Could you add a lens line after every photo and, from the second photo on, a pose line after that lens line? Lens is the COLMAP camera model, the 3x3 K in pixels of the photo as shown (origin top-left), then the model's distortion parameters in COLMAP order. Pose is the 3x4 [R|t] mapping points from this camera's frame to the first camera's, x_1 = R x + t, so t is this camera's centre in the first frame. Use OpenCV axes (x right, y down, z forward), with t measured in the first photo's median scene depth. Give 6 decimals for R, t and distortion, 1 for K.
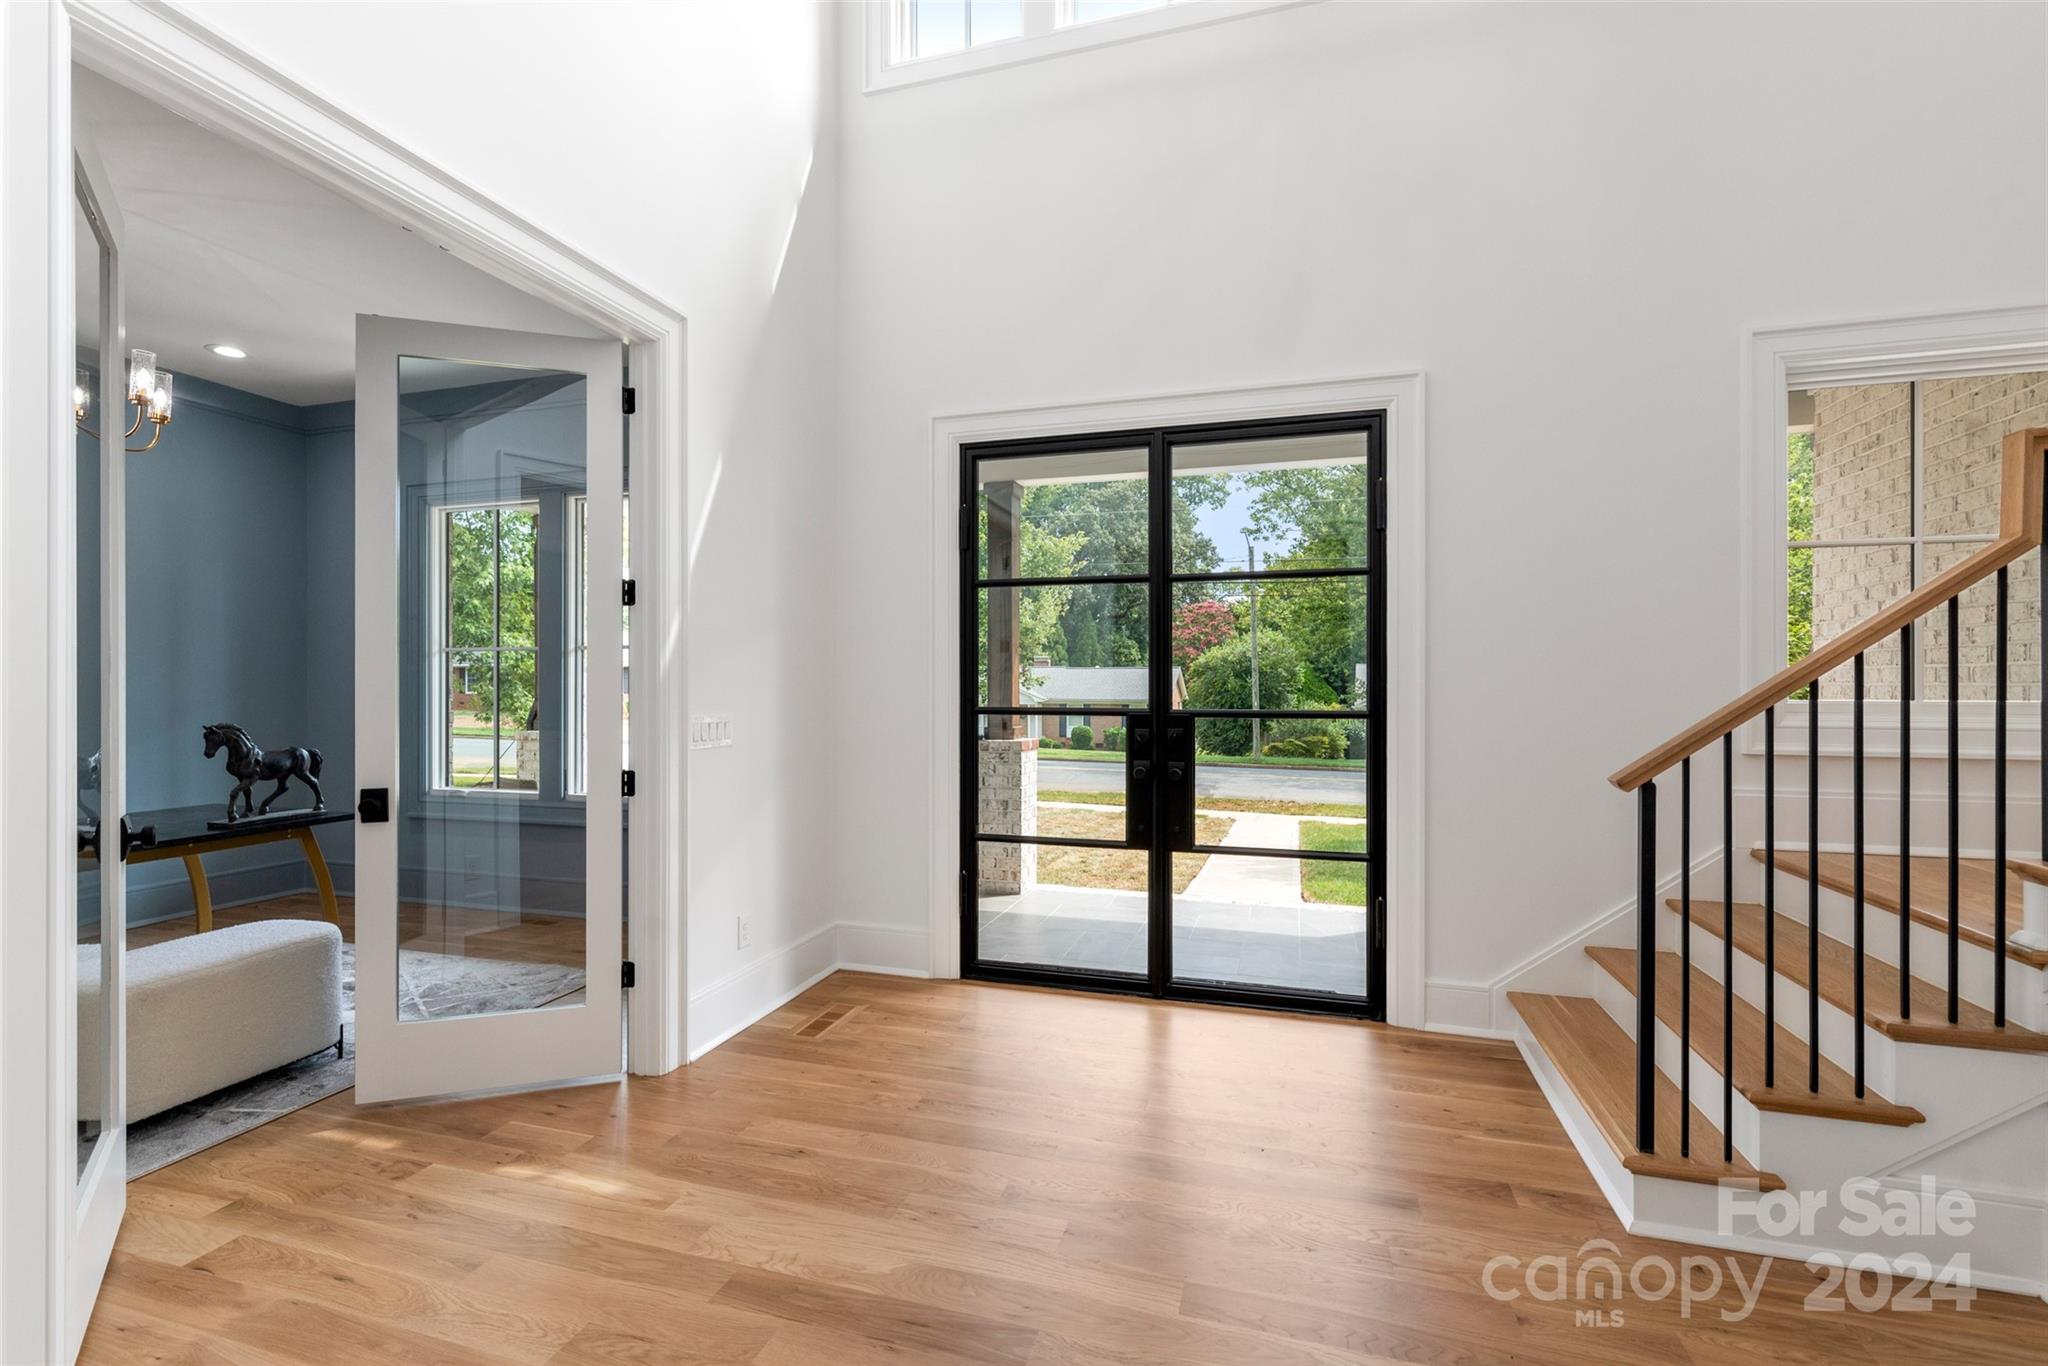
lens RADIAL K [[898.8, 0, 1006.6], [0, 898.8, 688.3], [0, 0, 1]] dist [0.008658, -0.000710]
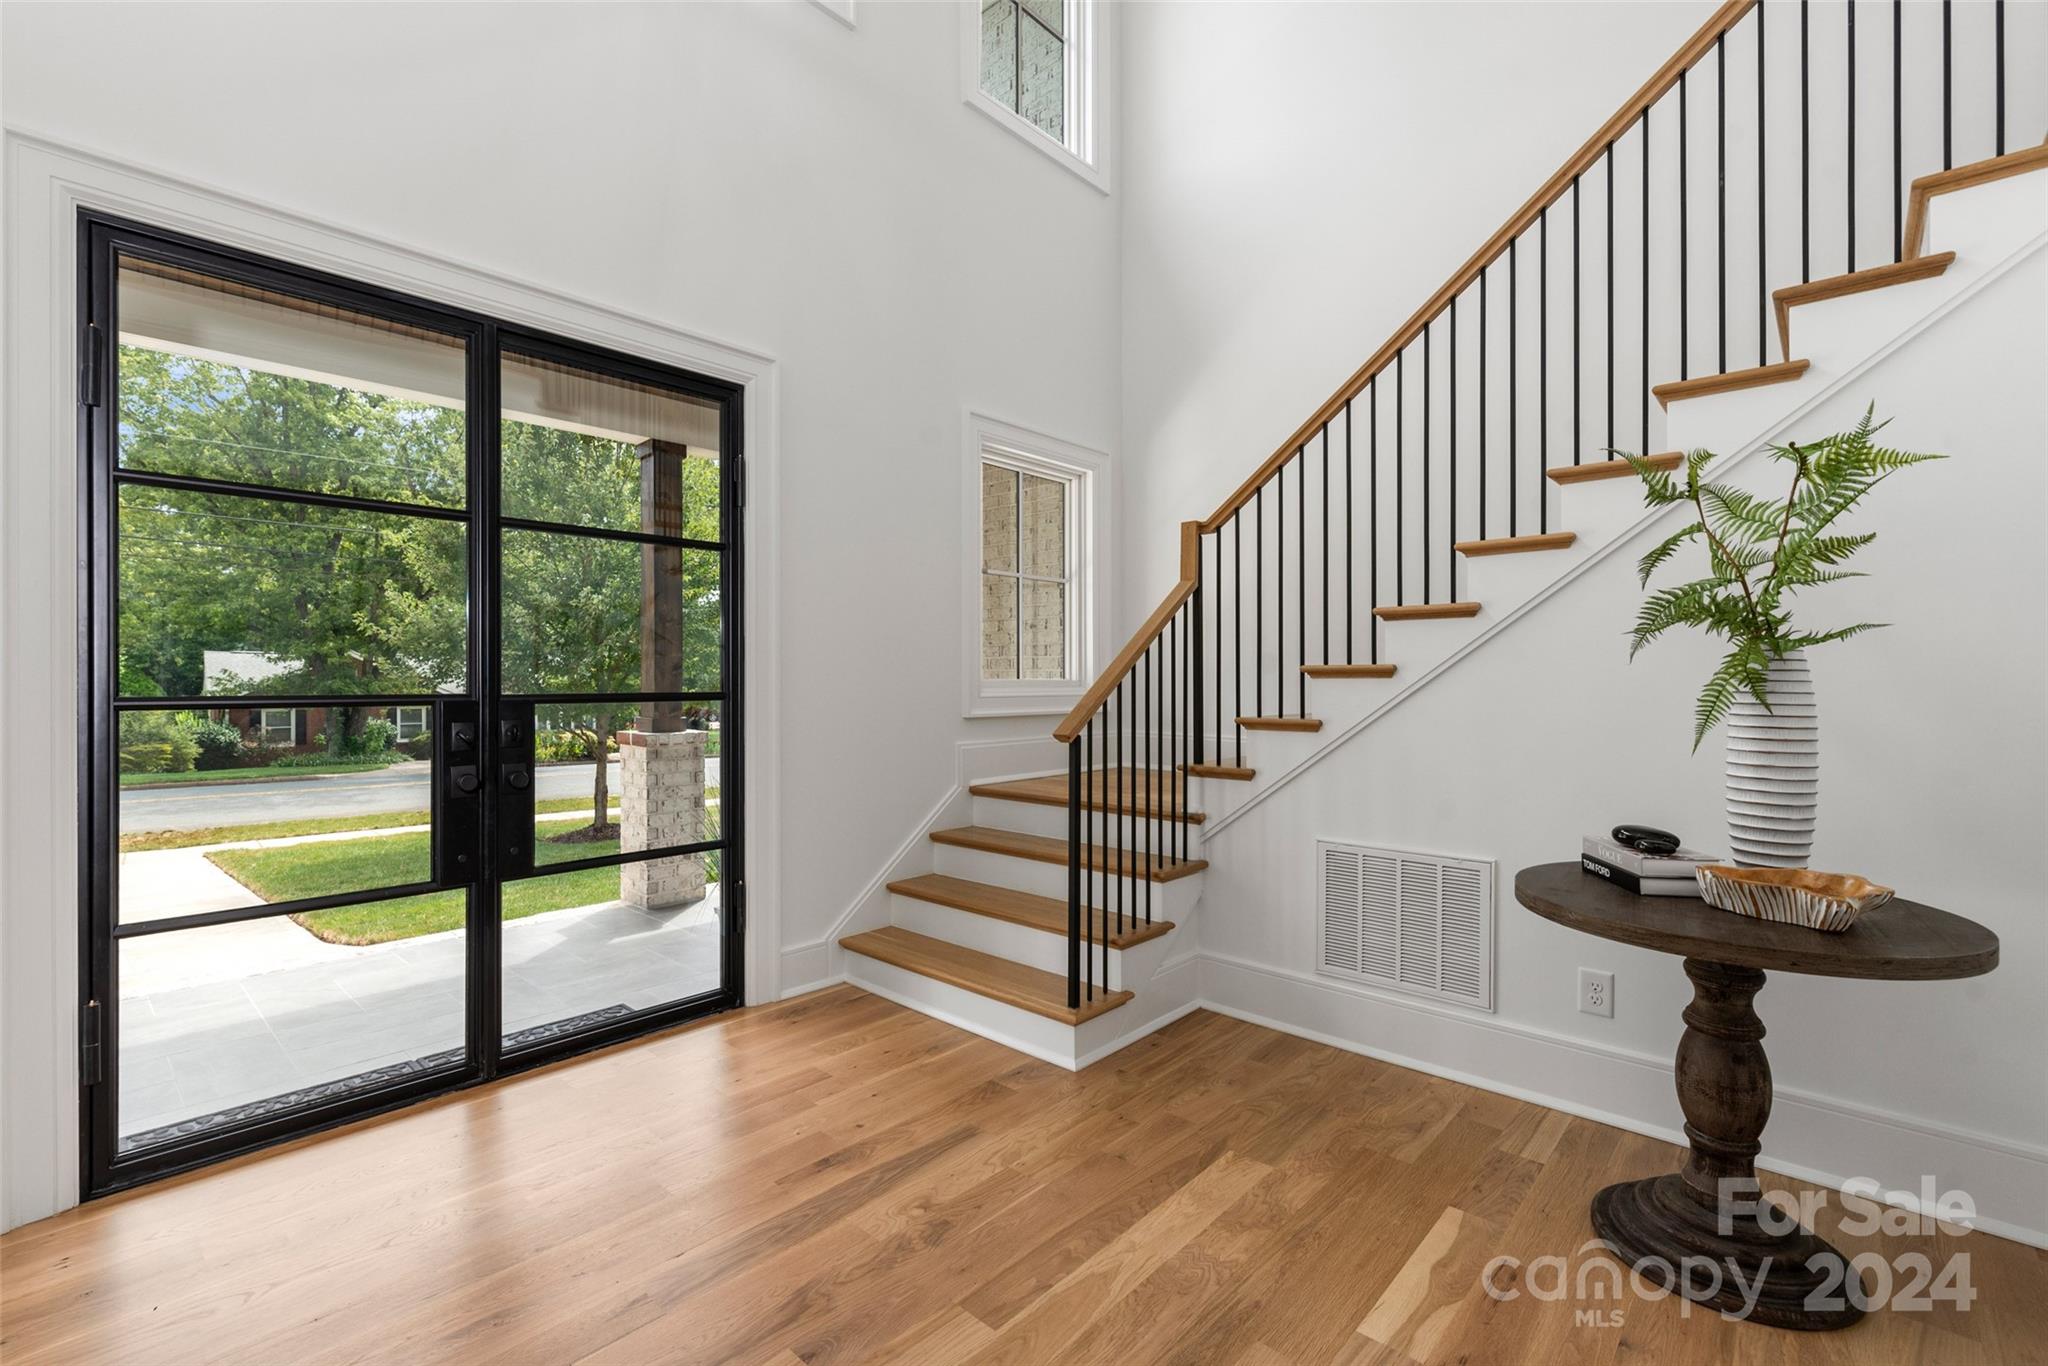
lens RADIAL K [[898.8, 0, 998.8], [0, 898.8, 682.6], [0, 0, 1]] dist [0.008658, -0.000710]
pose [[0.446028, -0.004694, 0.895007, -0.343993], [0.003148, 0.999988, 0.003676, 0.012256], [-0.895014, 0.001178, 0.446037, 0.313030]]
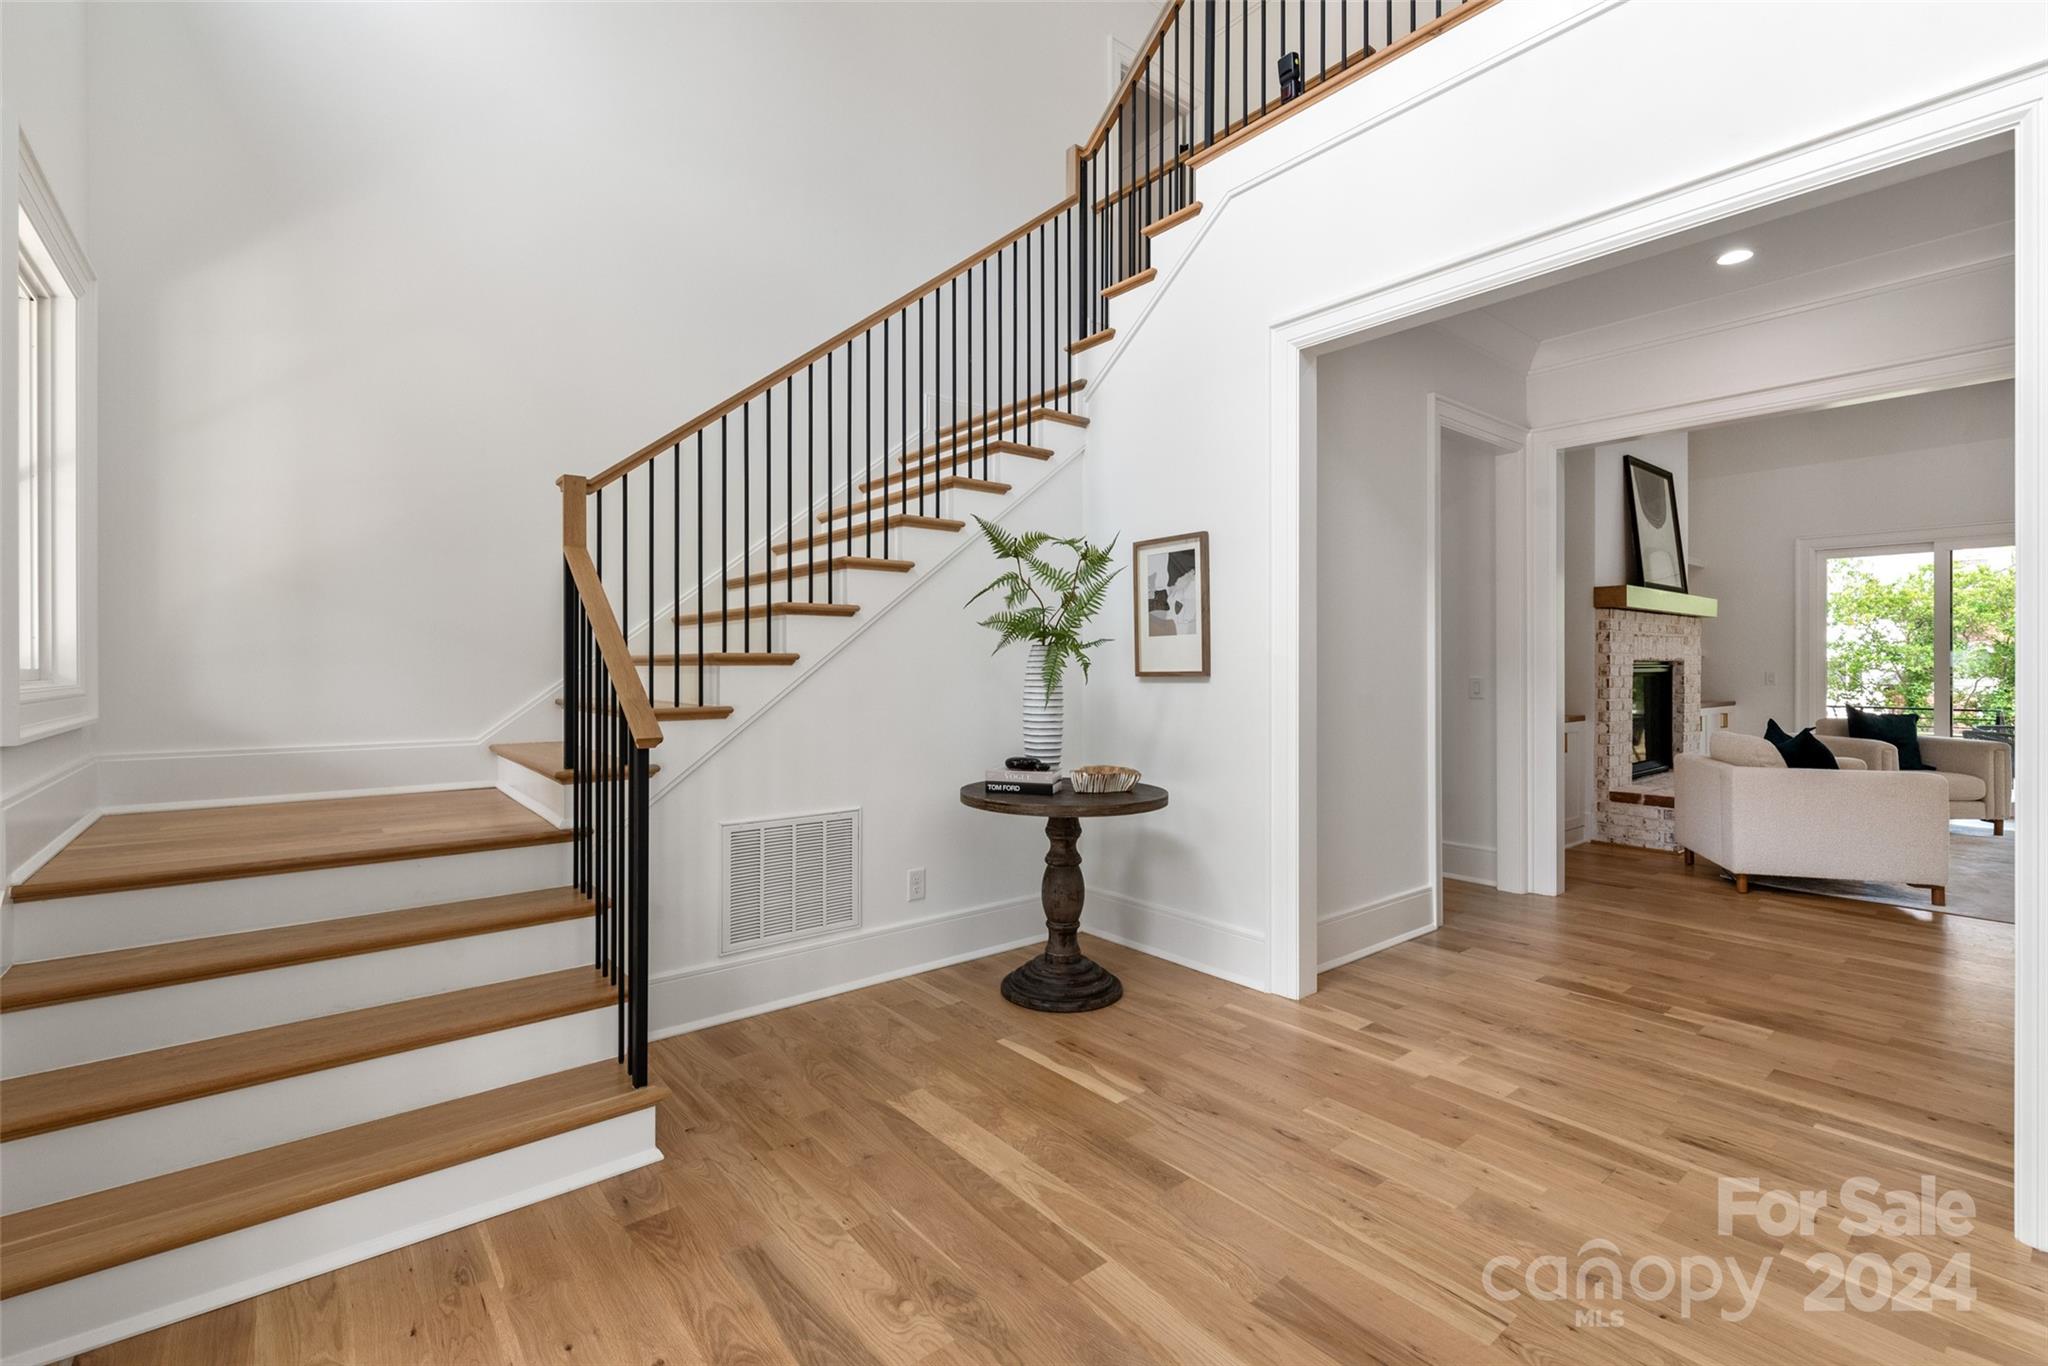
lens RADIAL K [[898.8, 0, 1028.3], [0, 898.8, 667.7], [0, 0, 1]] dist [0.008658, -0.000710]
pose [[-0.831138, -0.002784, 0.556060, -0.161169], [-0.001290, 0.999994, 0.003079, 0.011174], [-0.556065, 0.001842, -0.831137, 1.023306]]
